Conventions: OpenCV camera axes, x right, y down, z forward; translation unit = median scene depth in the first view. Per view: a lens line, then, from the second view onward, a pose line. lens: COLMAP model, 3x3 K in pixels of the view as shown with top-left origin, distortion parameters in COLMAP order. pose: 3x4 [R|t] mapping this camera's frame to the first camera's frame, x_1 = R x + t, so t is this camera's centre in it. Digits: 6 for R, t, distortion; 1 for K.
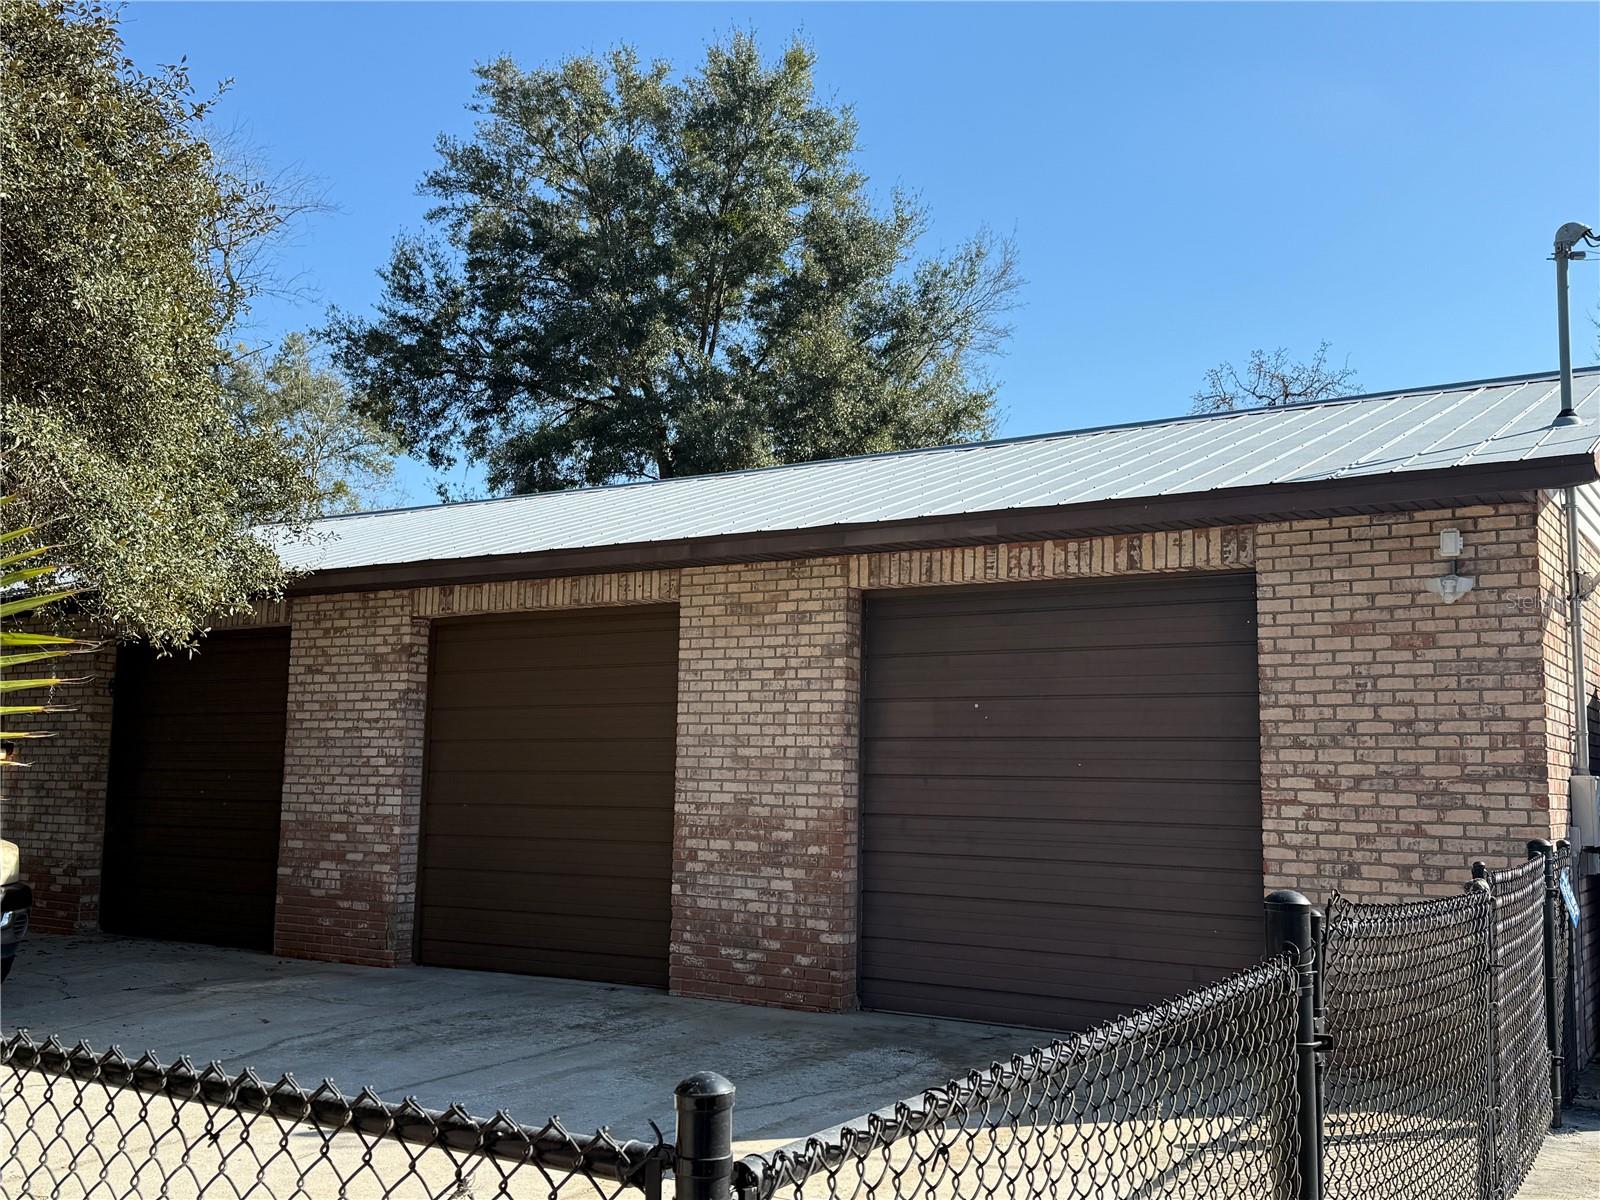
lens RADIAL K [[1546.5, 0, 797.2], [0, 1546.5, 597.5], [0, 0, 1]] dist [0.021934, 0.000000]
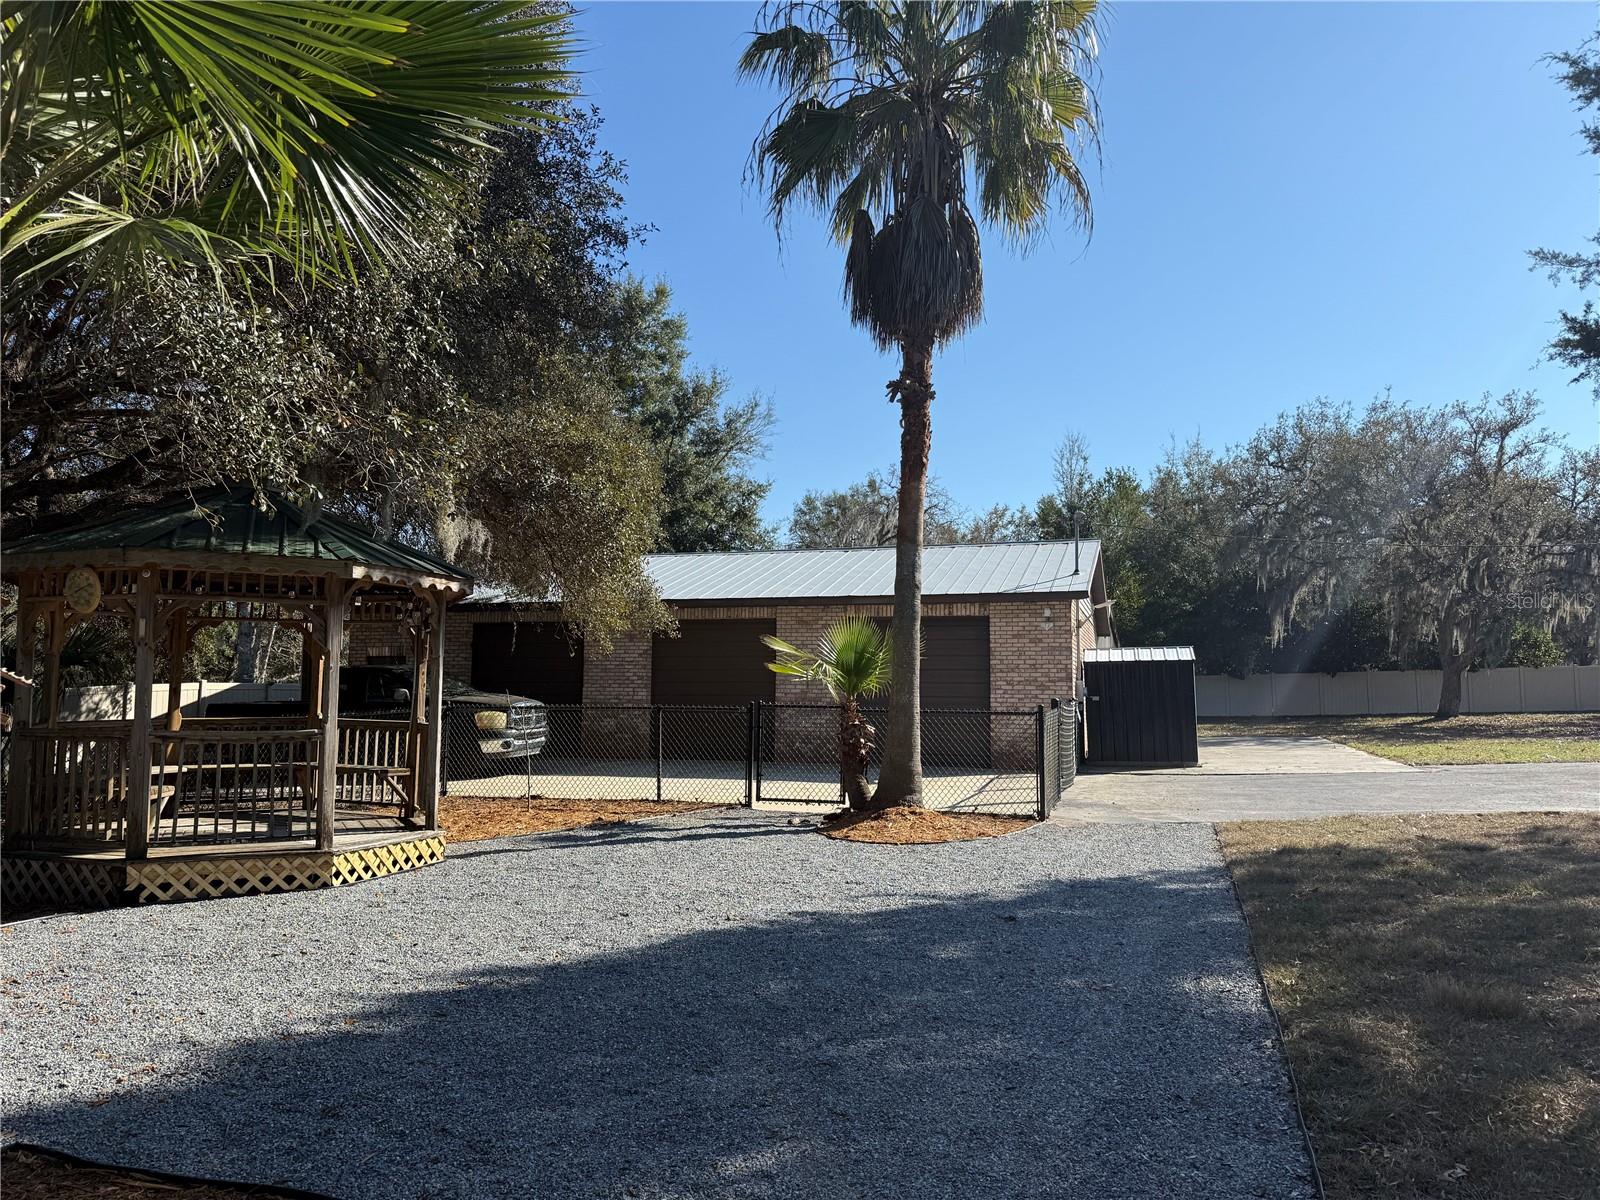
lens RADIAL K [[1123.8, 0, 802.5], [0, 1123.8, 600.8], [0, 0, 1]] dist [-0.000196, -0.000022]
pose [[0.957805, 0.013738, 0.287091, -0.533096], [-0.025472, 0.998984, 0.037175, -0.091946], [-0.286288, -0.042919, 0.957182, -0.799881]]
